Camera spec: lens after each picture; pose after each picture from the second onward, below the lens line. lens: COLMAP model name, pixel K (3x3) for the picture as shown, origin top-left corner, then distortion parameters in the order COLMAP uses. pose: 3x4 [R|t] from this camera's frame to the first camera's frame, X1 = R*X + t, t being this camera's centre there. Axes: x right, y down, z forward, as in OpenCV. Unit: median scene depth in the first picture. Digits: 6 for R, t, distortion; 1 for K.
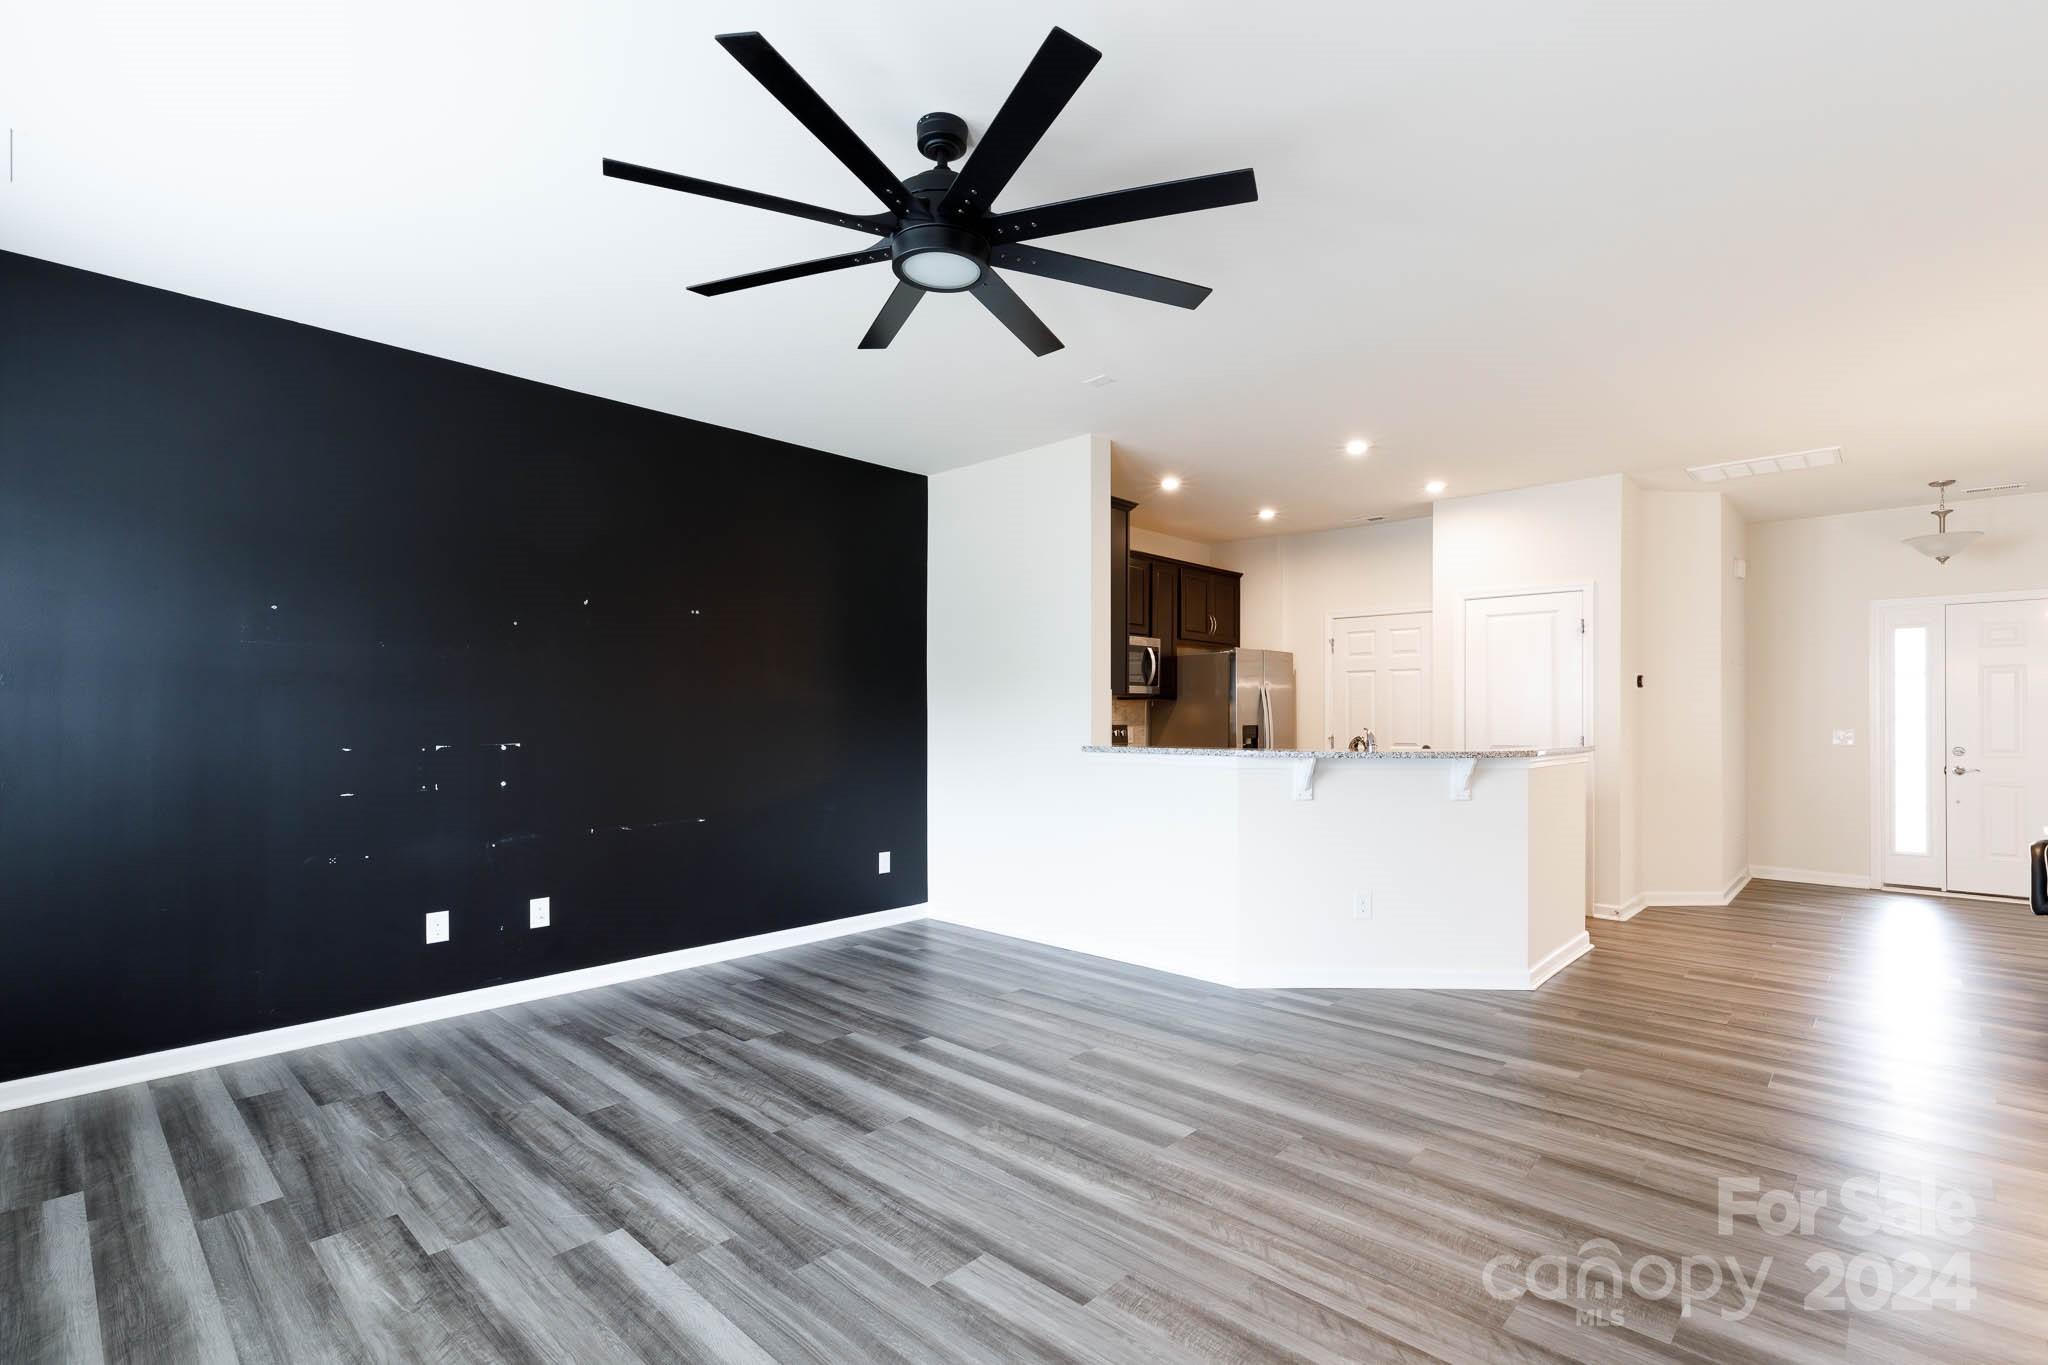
lens RADIAL K [[935.7, 0, 1028.2], [0, 935.7, 709.4], [0, 0, 1]] dist [0.005042, 0.000508]
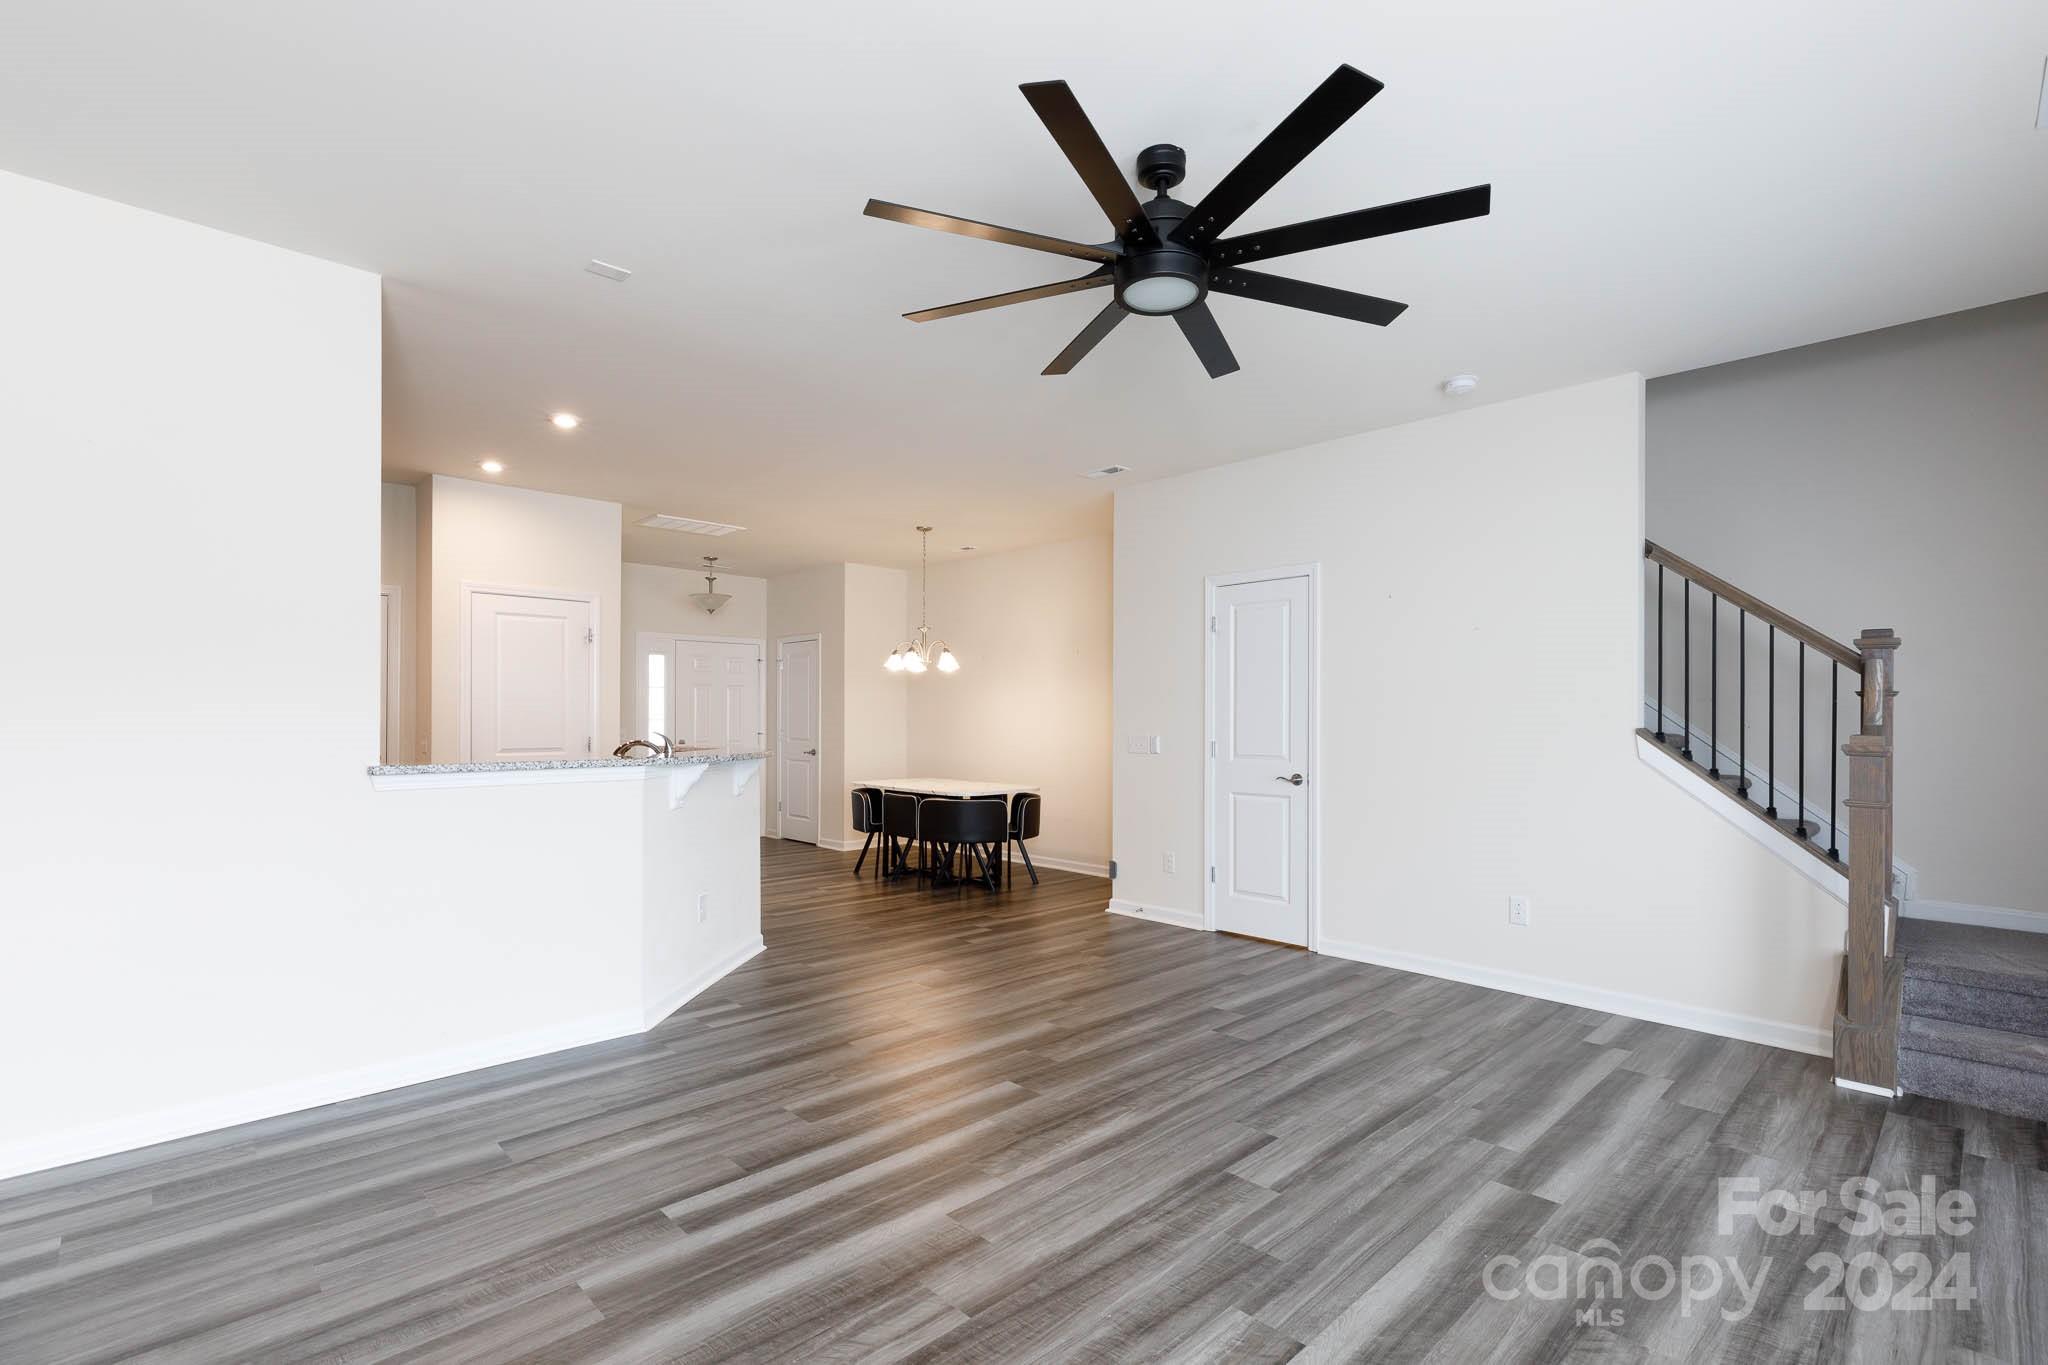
lens RADIAL K [[935.7, 0, 1028.2], [0, 935.7, 709.4], [0, 0, 1]] dist [0.005042, 0.000508]
pose [[0.050593, 0.009659, 0.998673, -0.553700], [-0.009468, 0.999913, -0.009191, 0.001858], [-0.998674, -0.008990, 0.050680, 0.525647]]
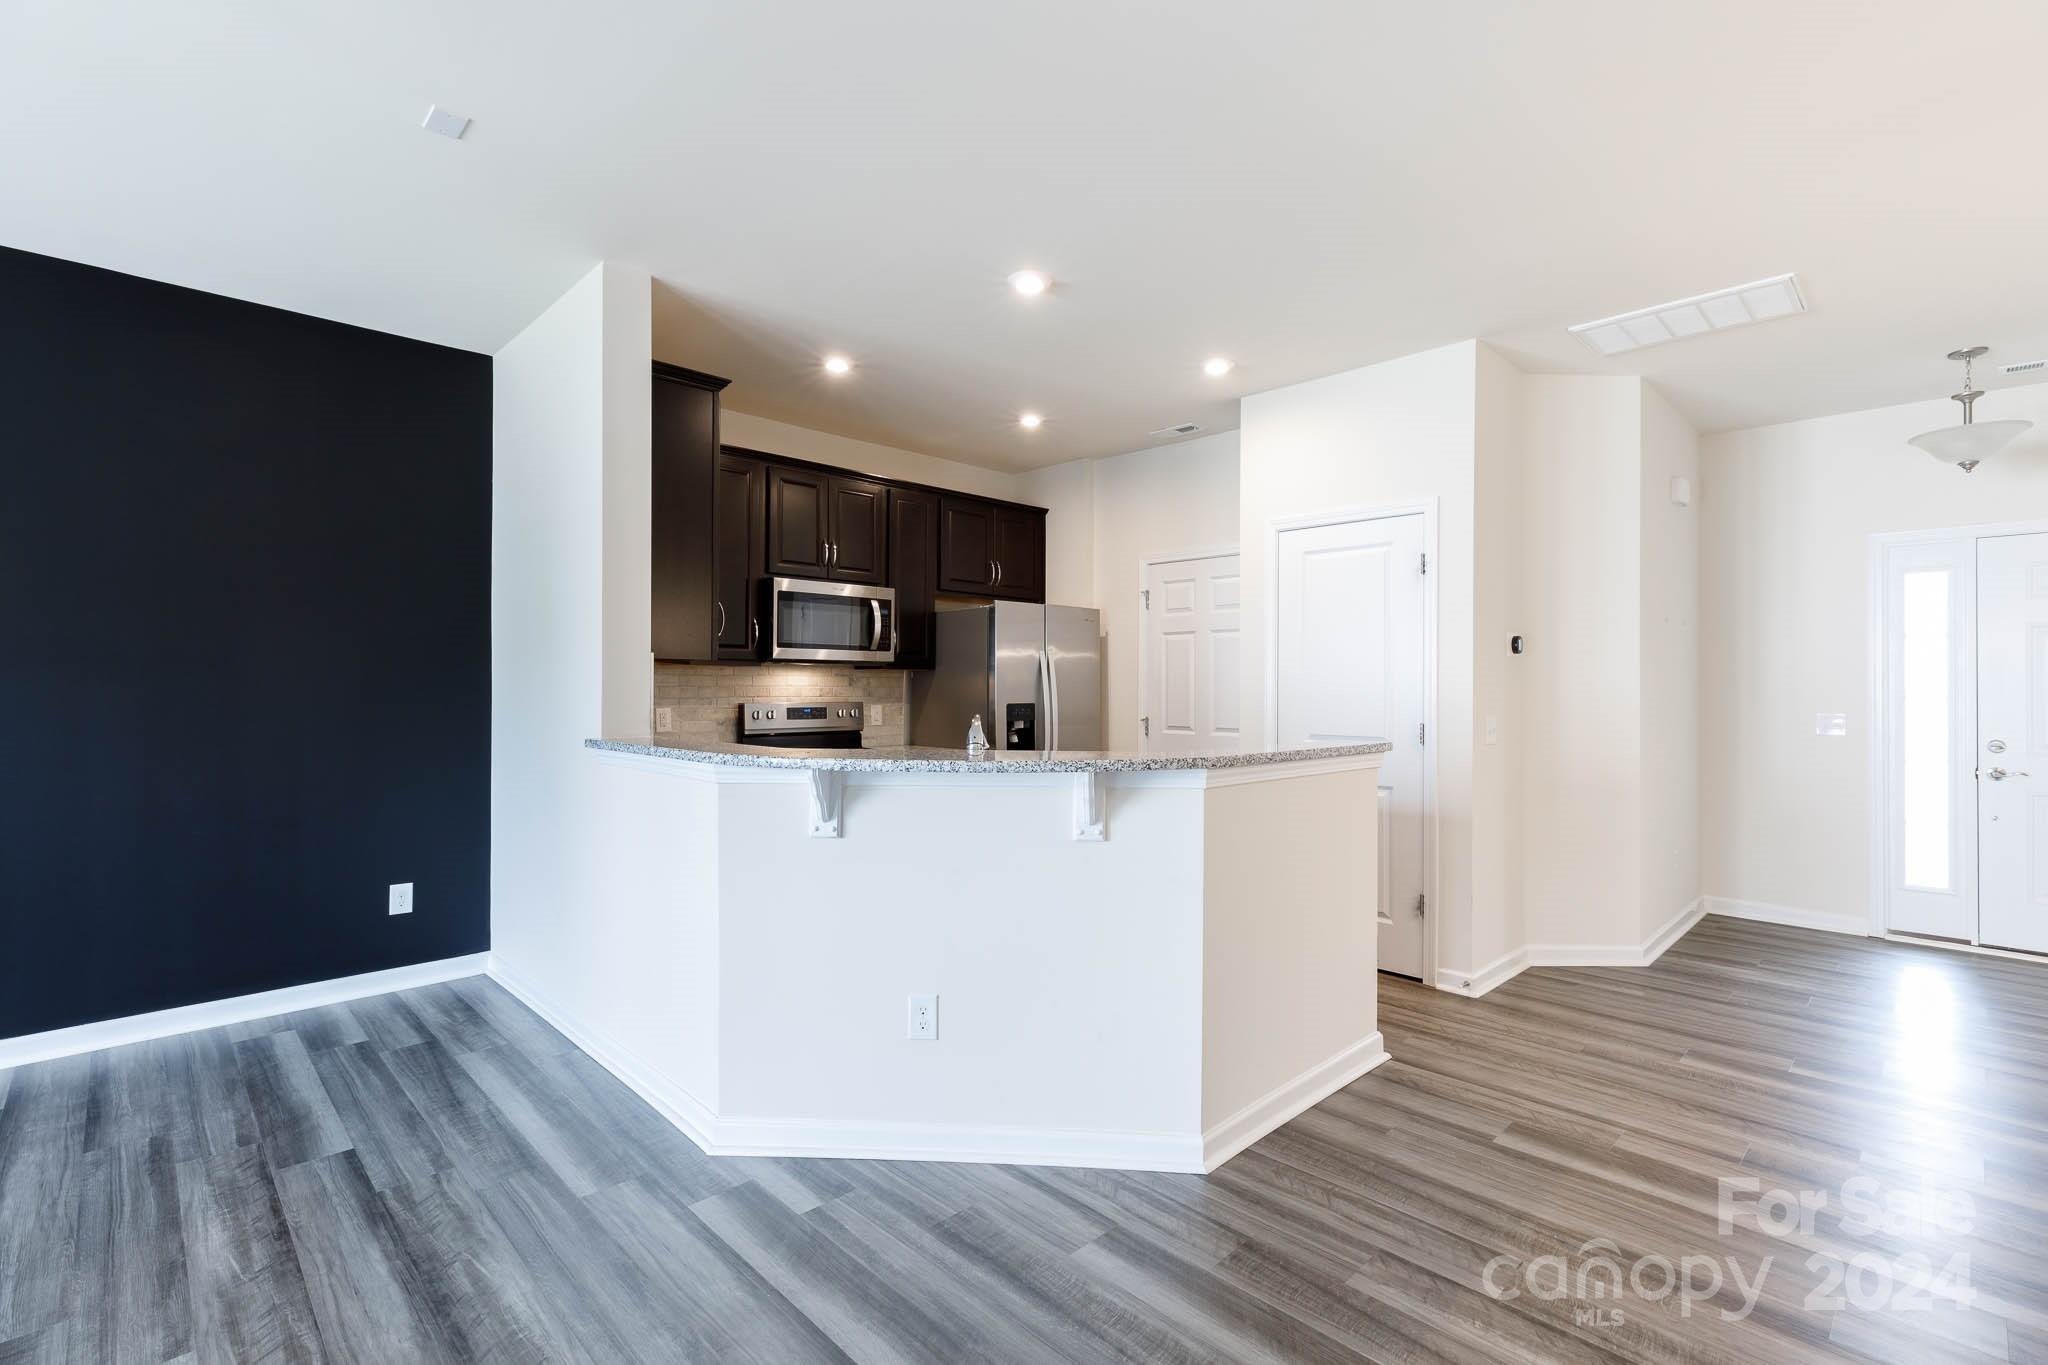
lens RADIAL K [[919.9, 0, 1022.1], [0, 919.9, 678.2], [0, 0, 1]] dist [0.004850, -0.000212]
pose [[0.999021, 0.003416, -0.044109, 0.389401], [-0.003473, 0.999993, -0.001216, -0.003934], [0.044105, 0.001368, 0.999026, 0.370165]]
